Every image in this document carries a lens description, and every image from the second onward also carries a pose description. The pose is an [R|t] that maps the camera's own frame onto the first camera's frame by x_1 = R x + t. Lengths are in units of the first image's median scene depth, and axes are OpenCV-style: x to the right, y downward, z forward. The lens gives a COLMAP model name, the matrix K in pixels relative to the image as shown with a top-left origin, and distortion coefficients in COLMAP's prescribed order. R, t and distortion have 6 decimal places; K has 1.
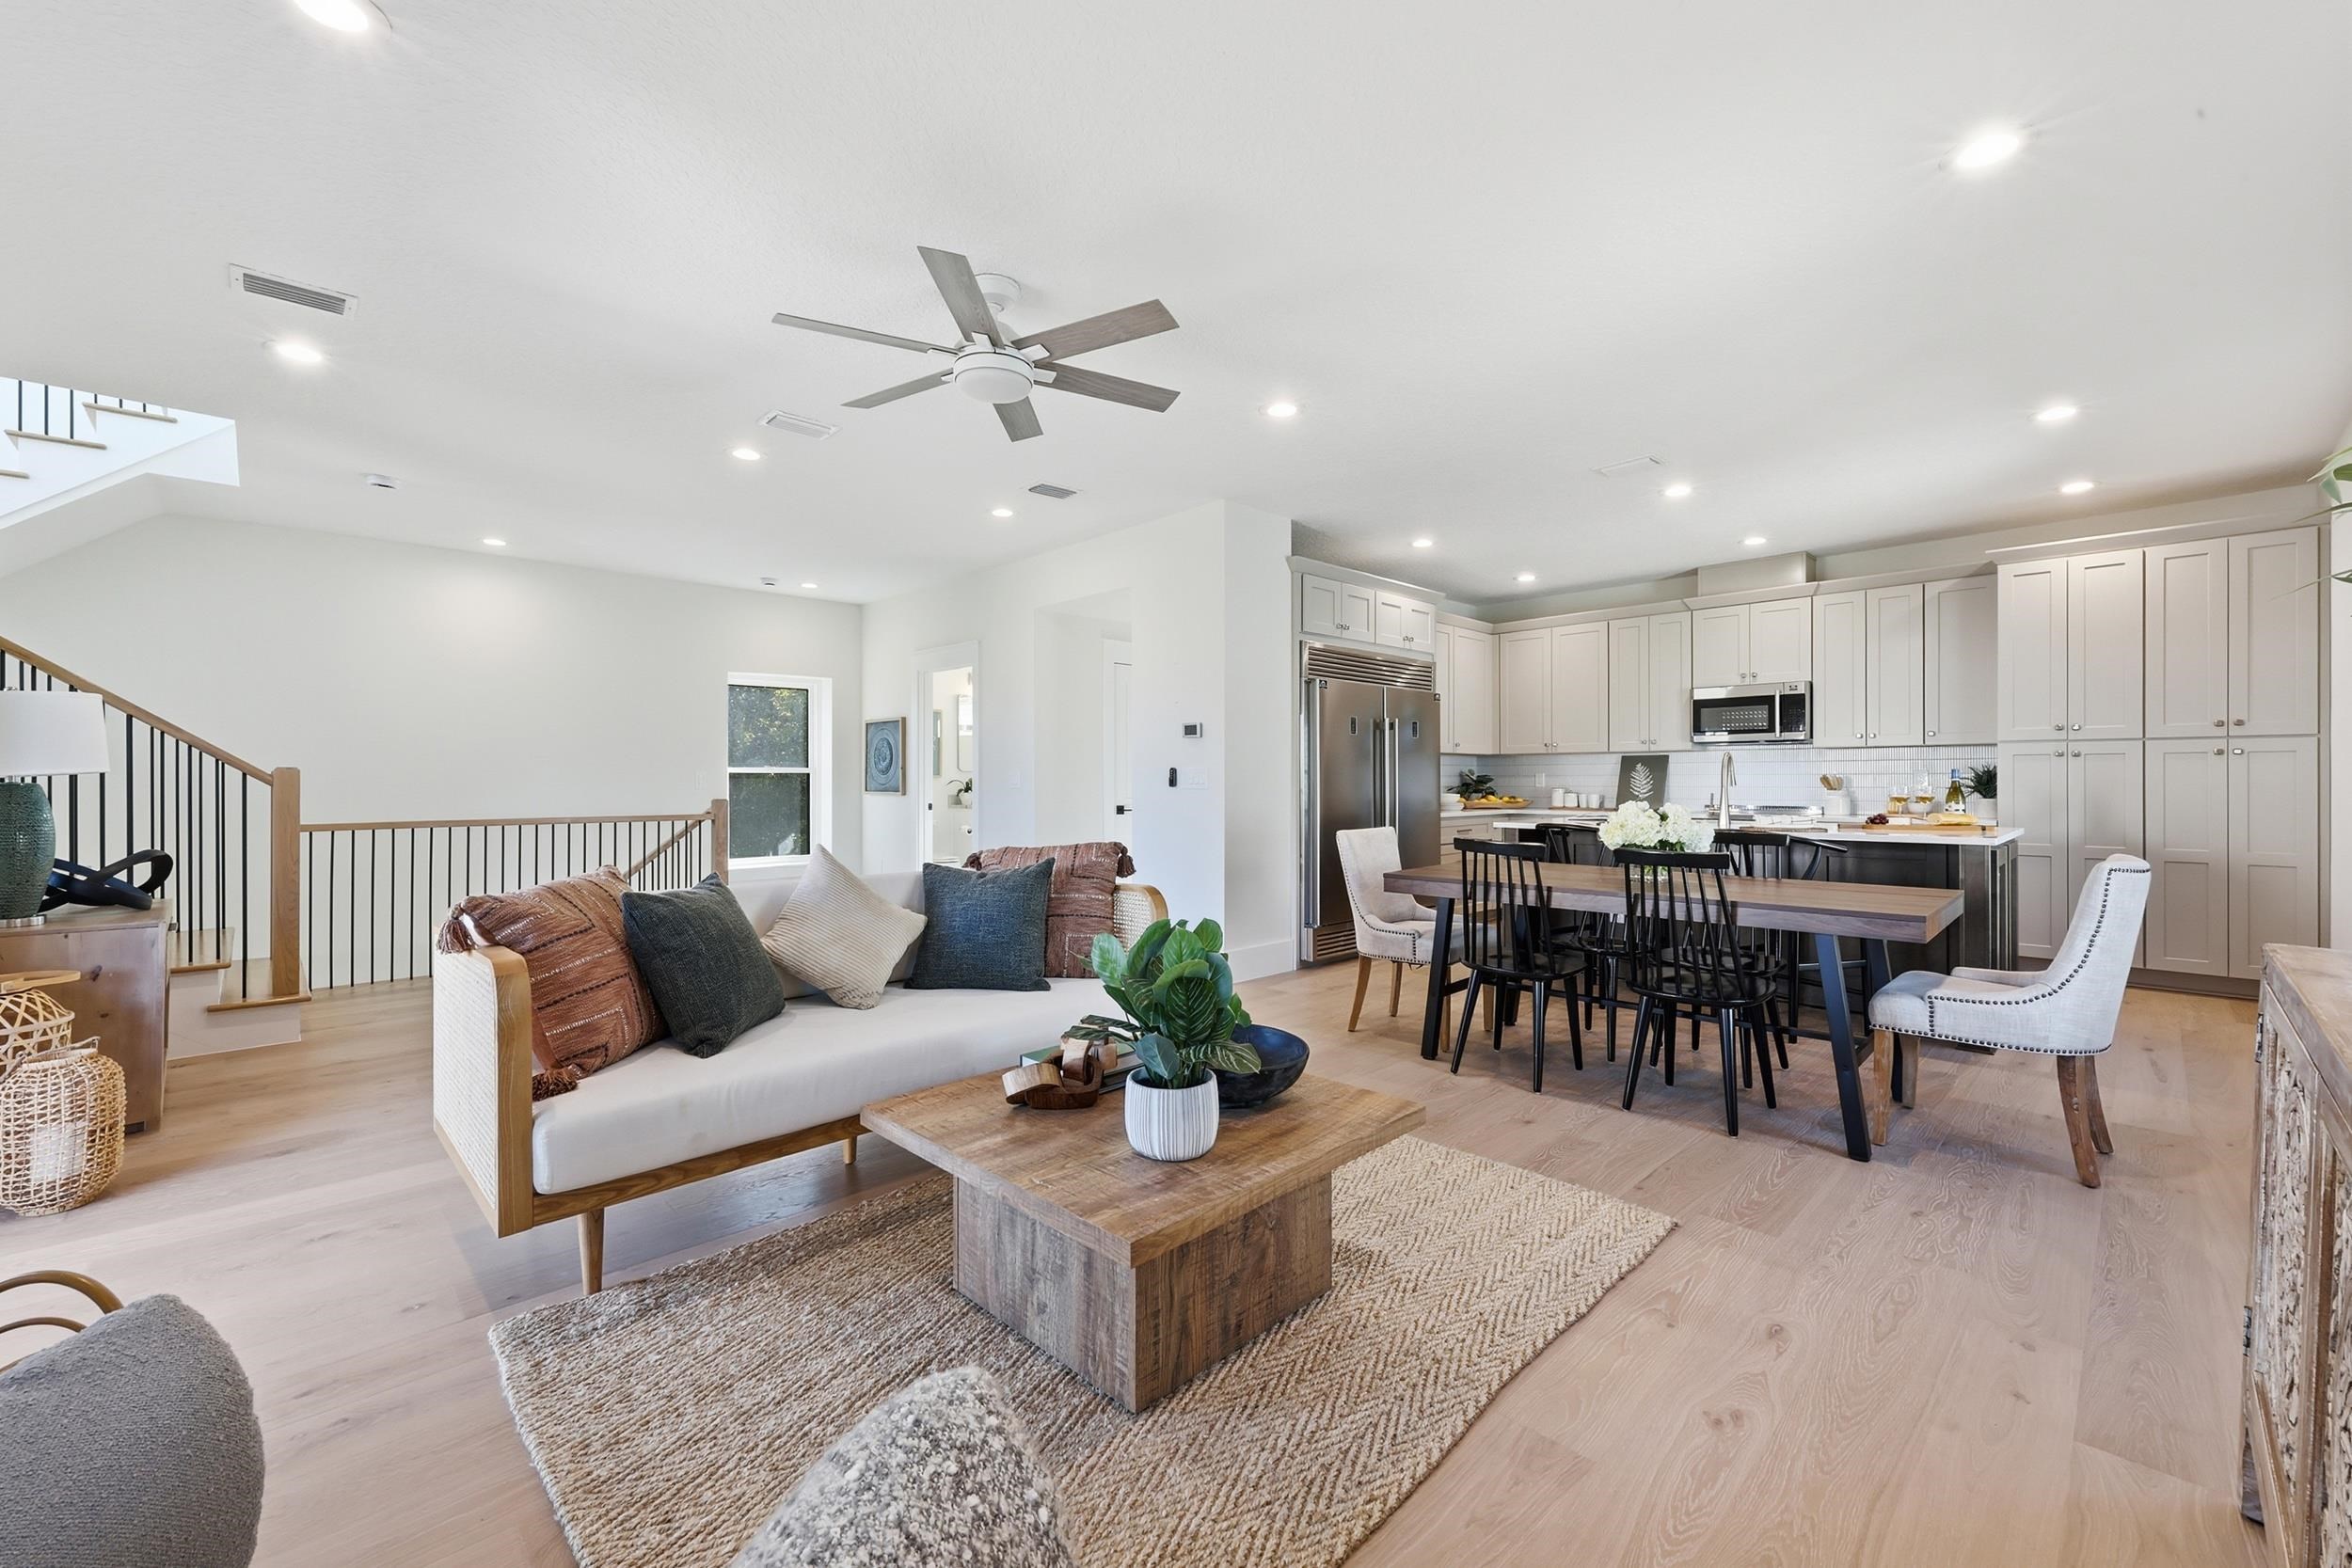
lens RADIAL K [[934.4, 0, 1176.0], [0, 934.4, 784.0], [0, 0, 1]] dist [0.001666, 0.000255]
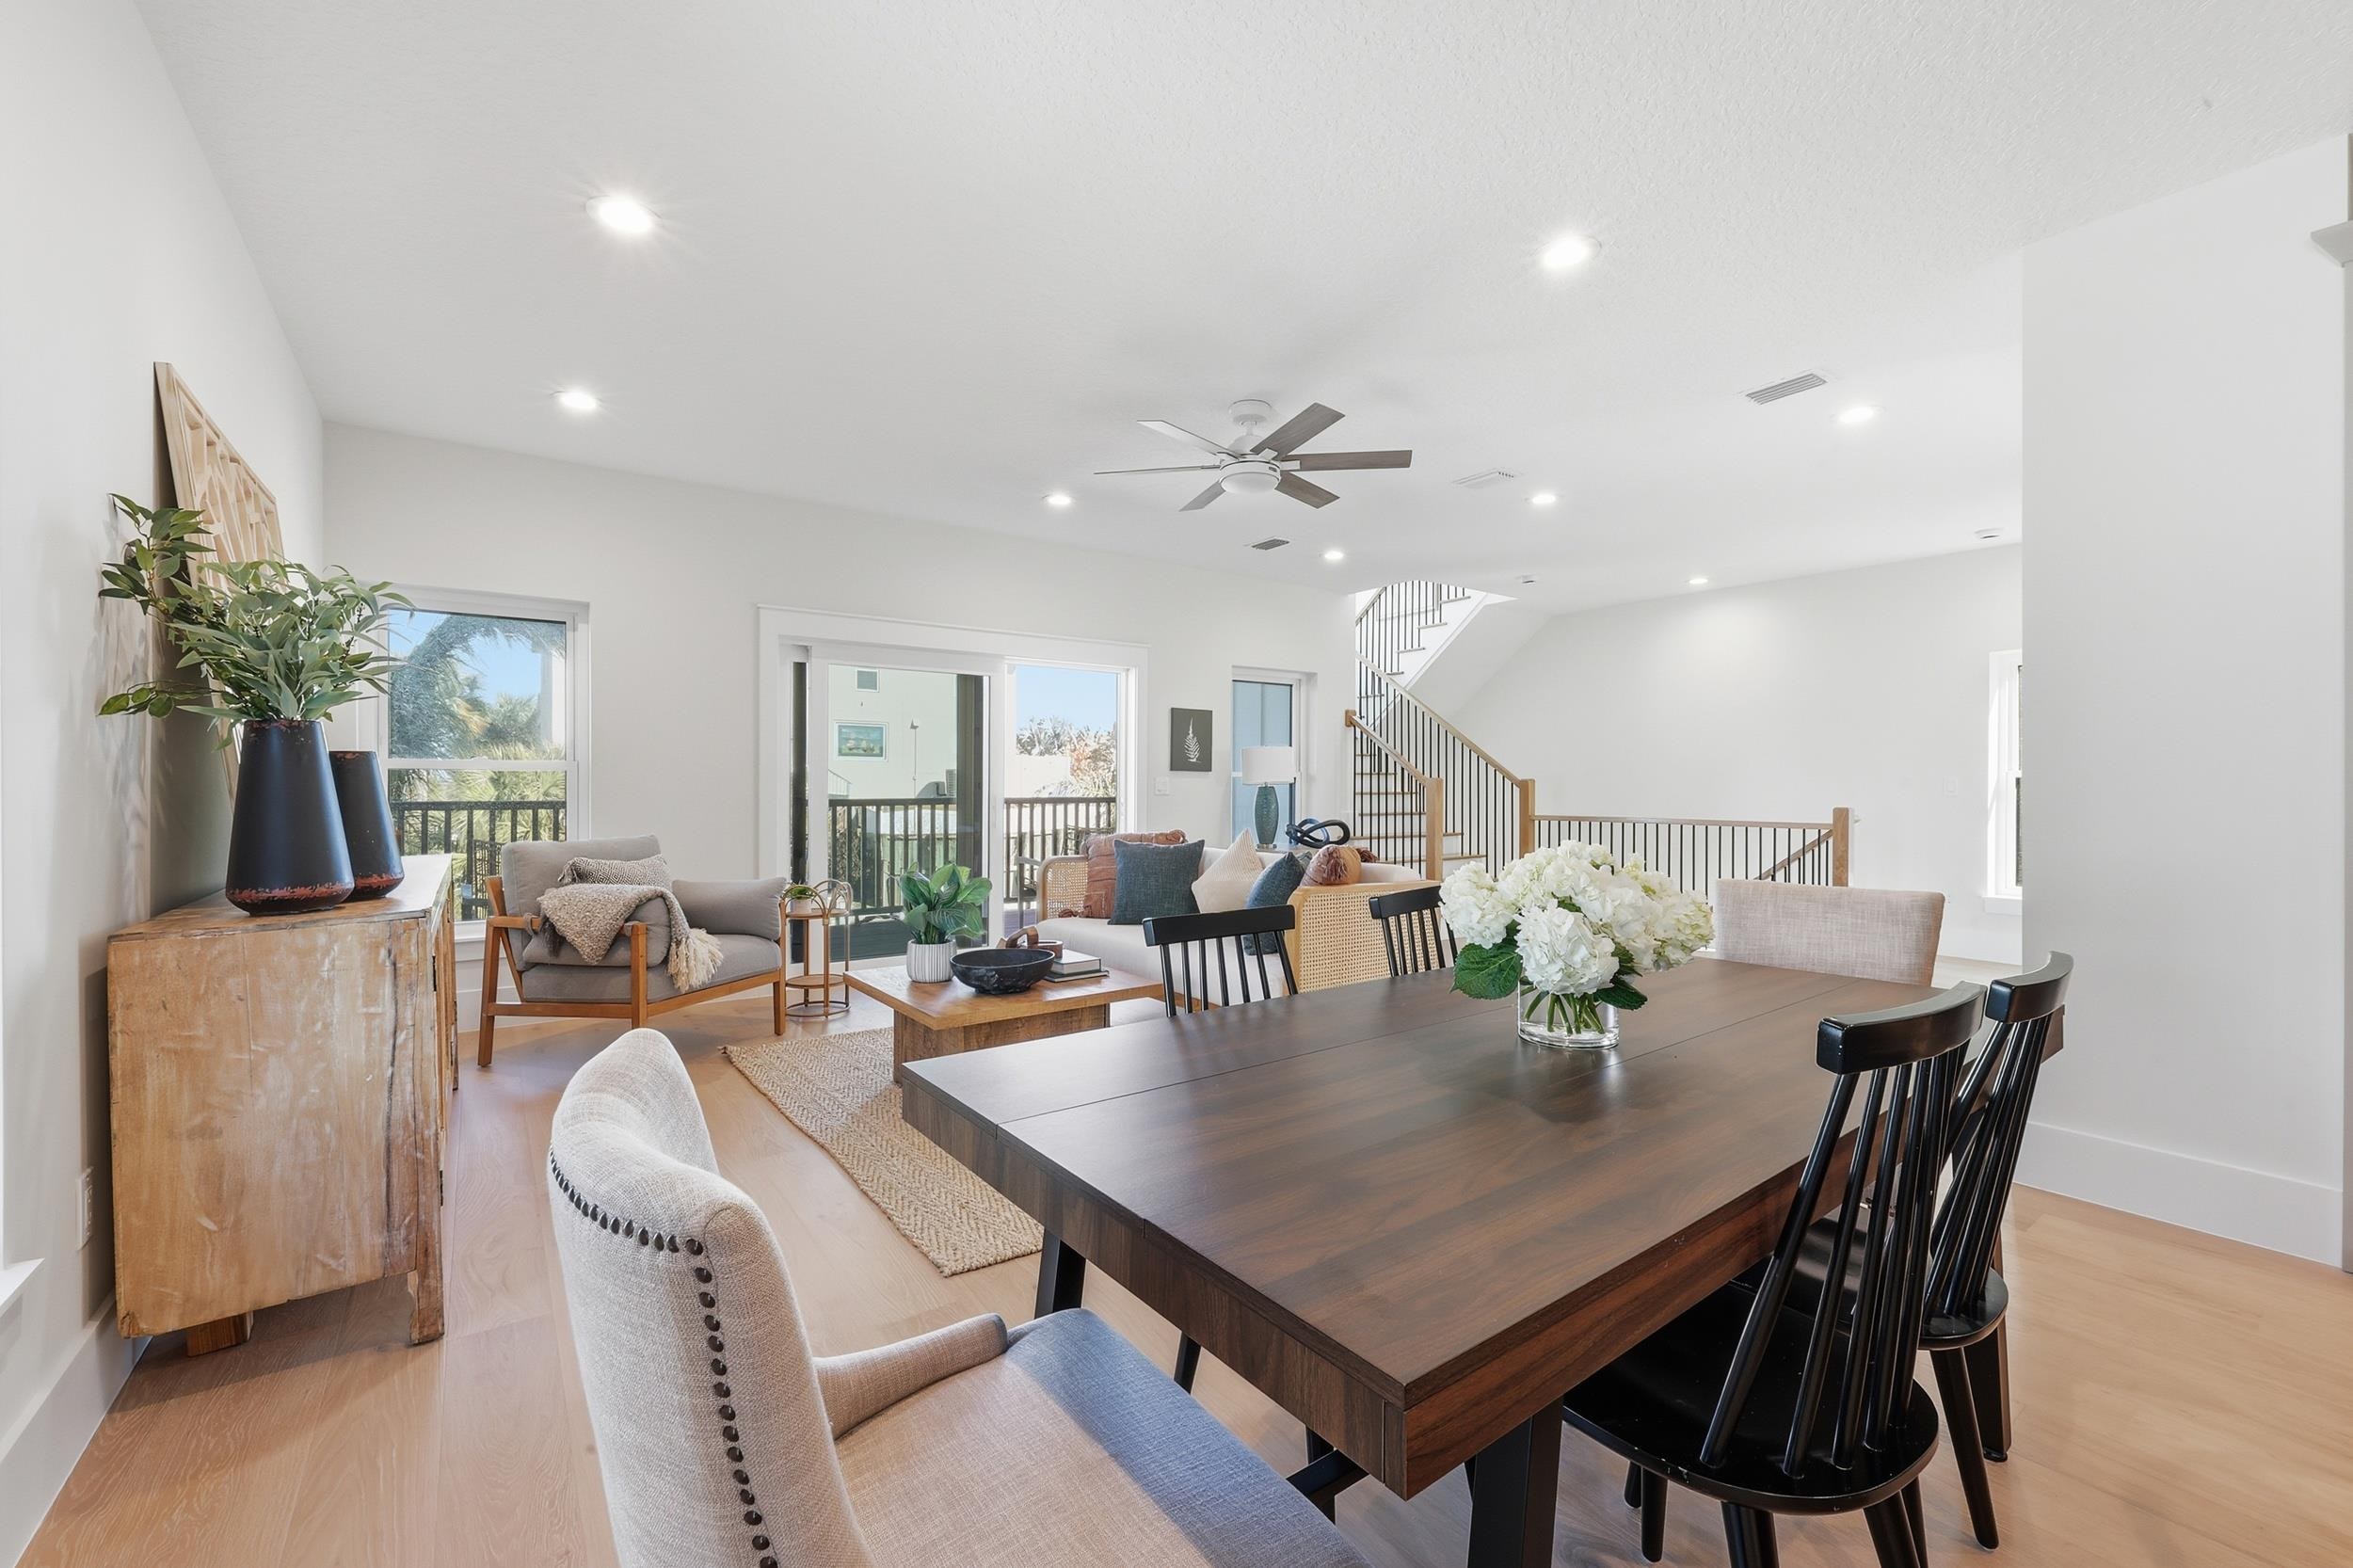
lens RADIAL K [[951.8, 0, 1154.7], [0, 951.8, 784.4], [0, 0, 1]] dist [0.007474, 0.000226]
pose [[-0.146315, 0.001375, -0.989237, 0.661575], [-0.007239, 0.999971, 0.002461, -0.005044], [0.989212, 0.007522, -0.146301, 0.619466]]
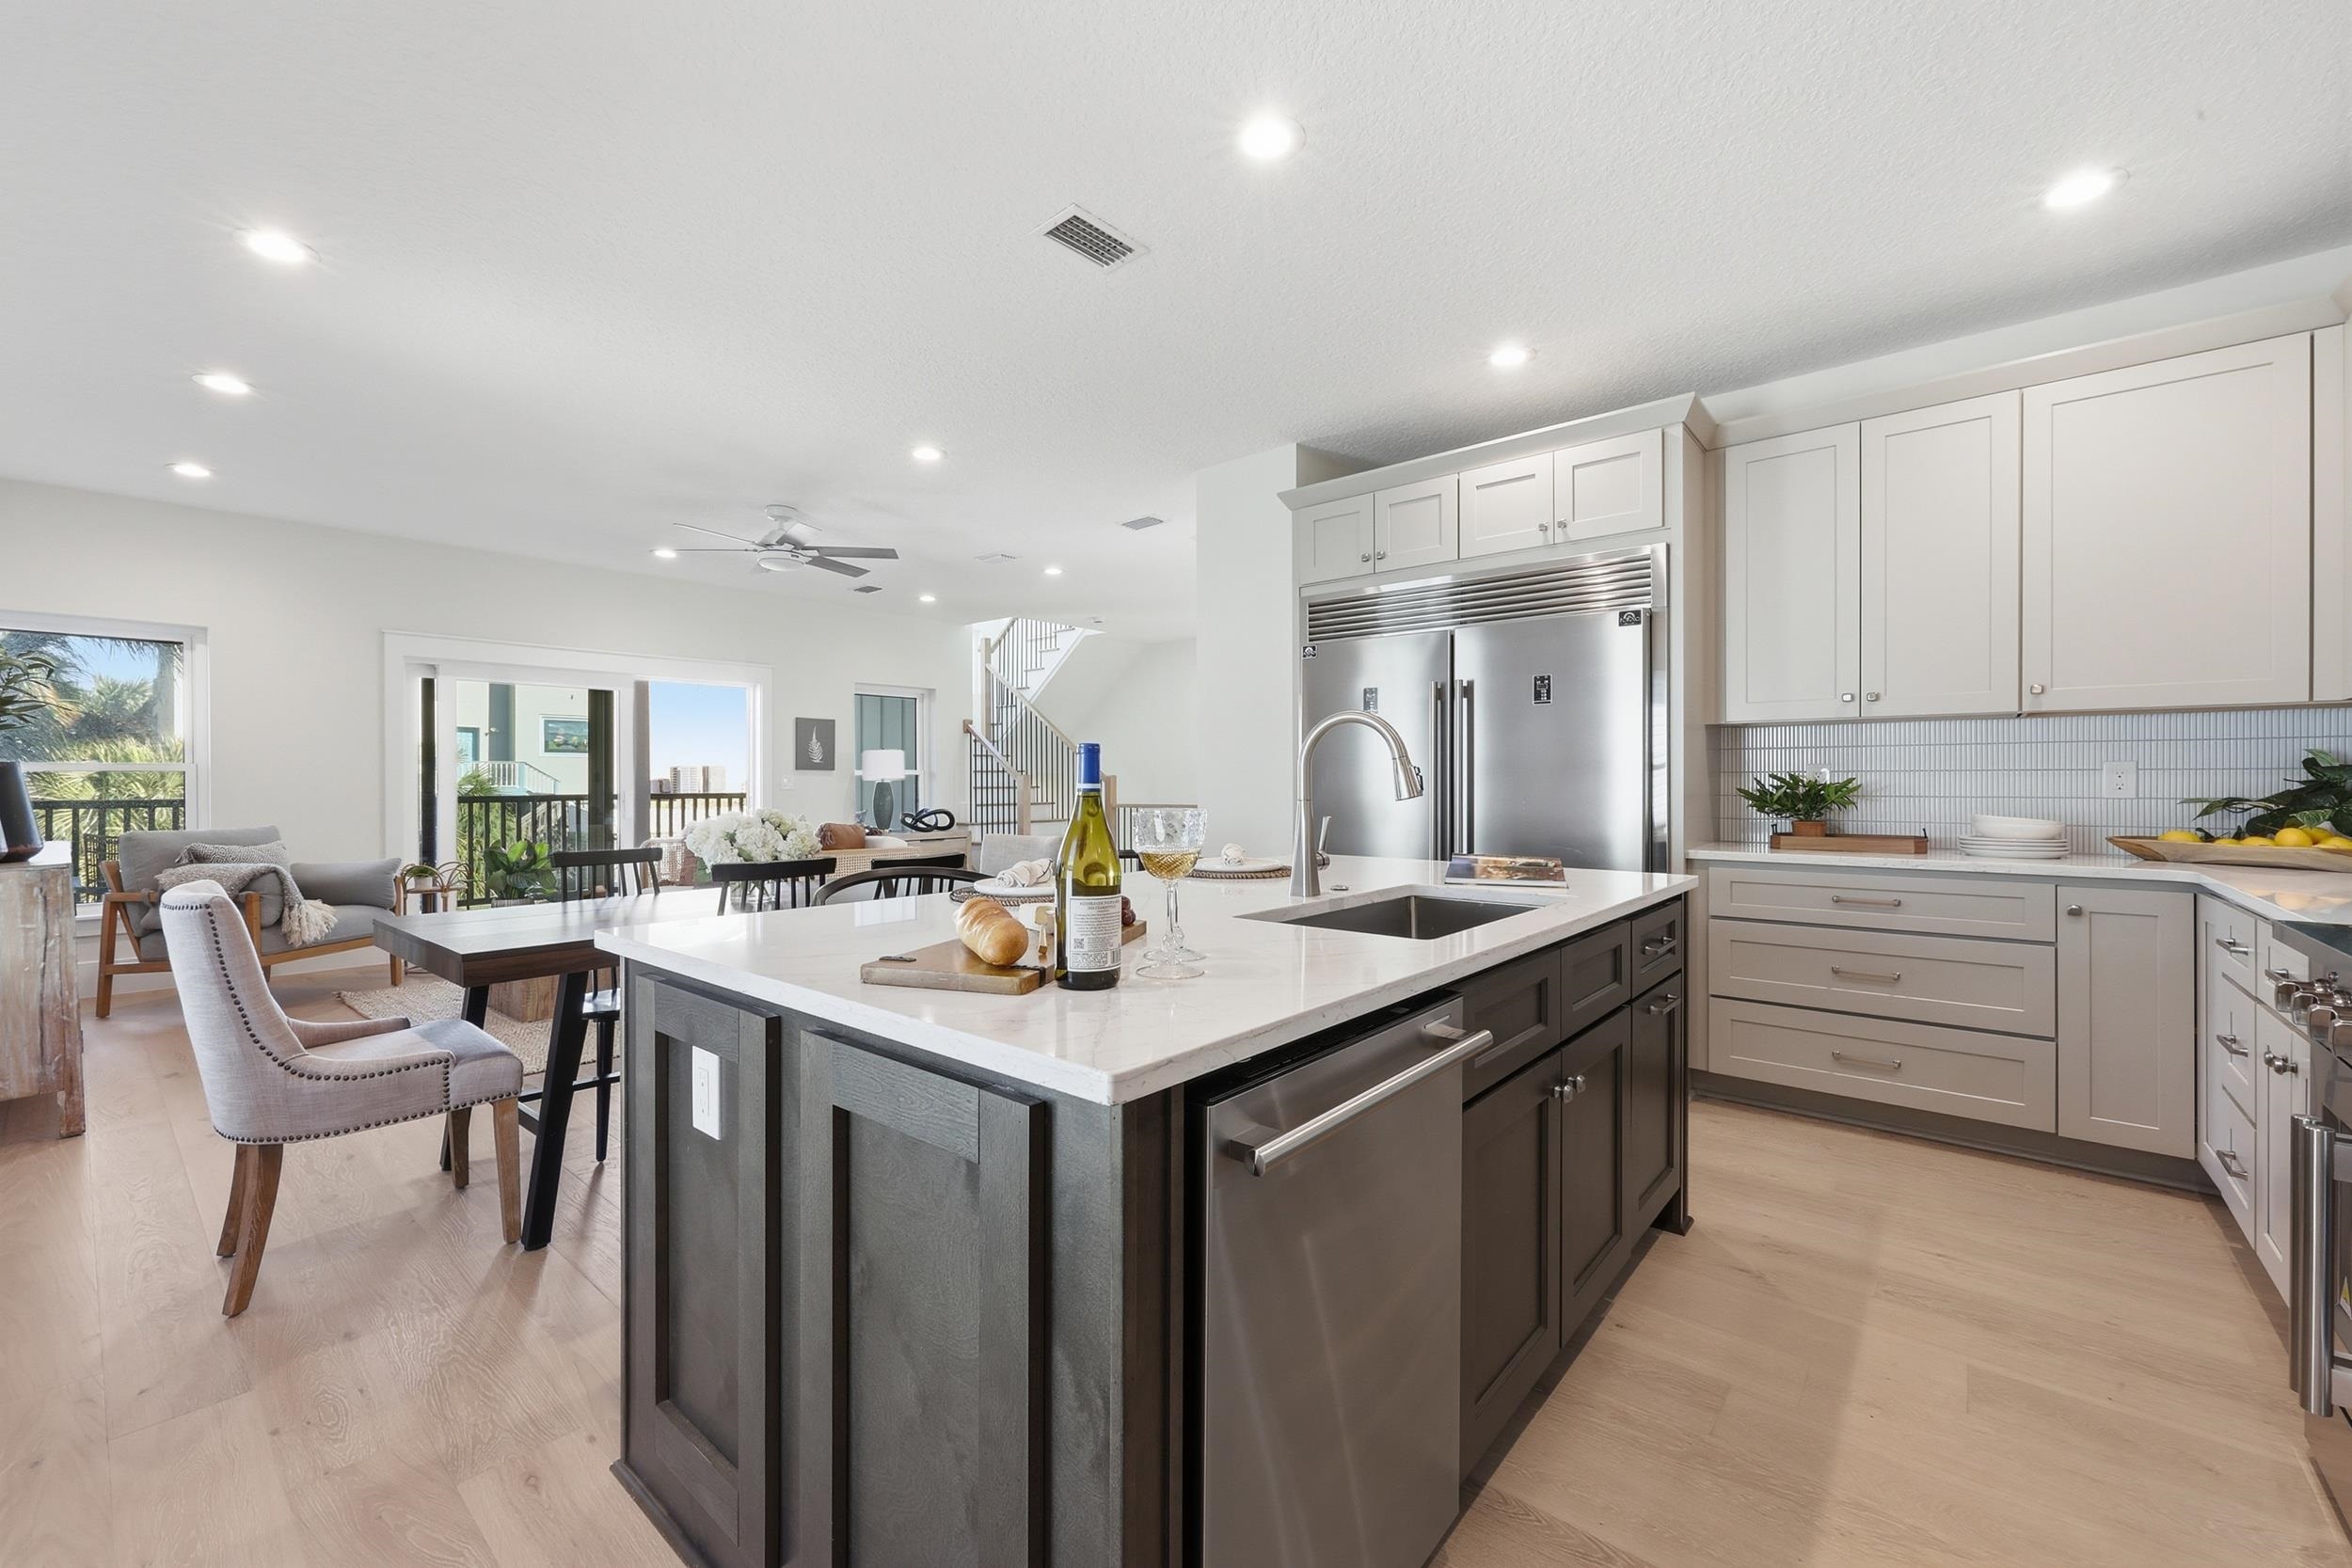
lens RADIAL K [[951.3, 0, 1154.2], [0, 951.3, 784.4], [0, 0, 1]] dist [0.007474, 0.000226]
pose [[0.085481, 0.006142, -0.996321, 0.995783], [-0.002764, 0.999979, 0.005927, -0.007441], [0.996336, 0.002247, 0.085497, 0.912851]]
